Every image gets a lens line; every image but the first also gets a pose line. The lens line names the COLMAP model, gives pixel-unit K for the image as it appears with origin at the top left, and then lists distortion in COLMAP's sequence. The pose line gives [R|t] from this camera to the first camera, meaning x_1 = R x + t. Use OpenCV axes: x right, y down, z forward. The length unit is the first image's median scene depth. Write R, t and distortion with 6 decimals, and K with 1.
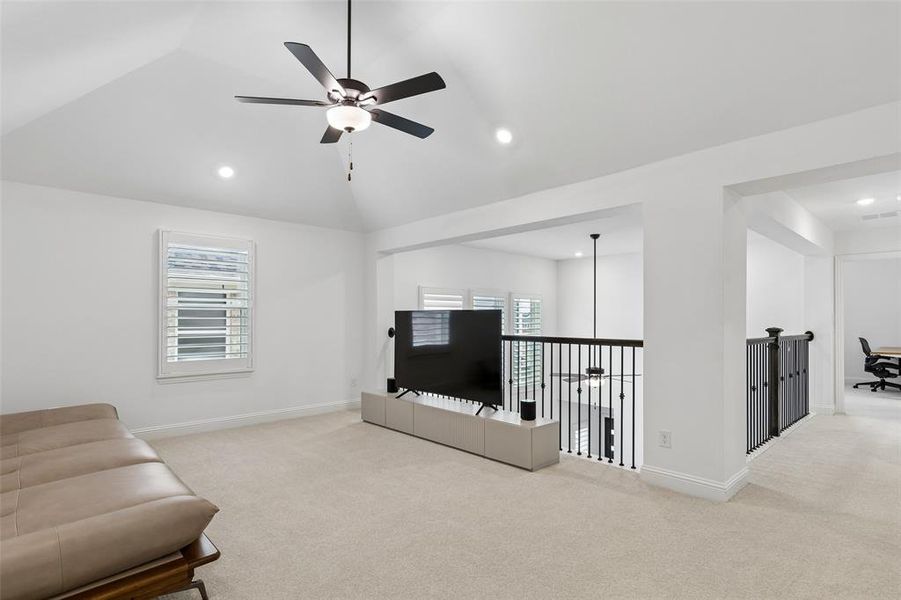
lens RADIAL K [[447.7, 0, 451.1], [0, 447.7, 309.7], [0, 0, 1]] dist [0.000712, -0.000381]
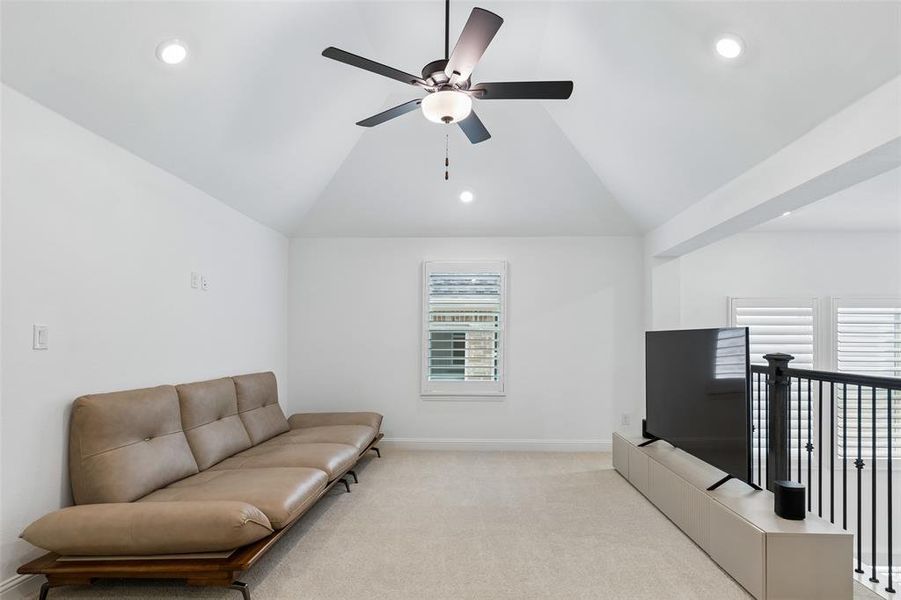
lens RADIAL K [[482.1, 0, 452.5], [0, 482.1, 329.9], [0, 0, 1]] dist [-0.000133, 0.000182]
pose [[0.717252, -0.014213, -0.696669, 0.228885], [0.011220, 0.999898, -0.008847, 0.003156], [0.696724, -0.001471, 0.717338, 0.193586]]
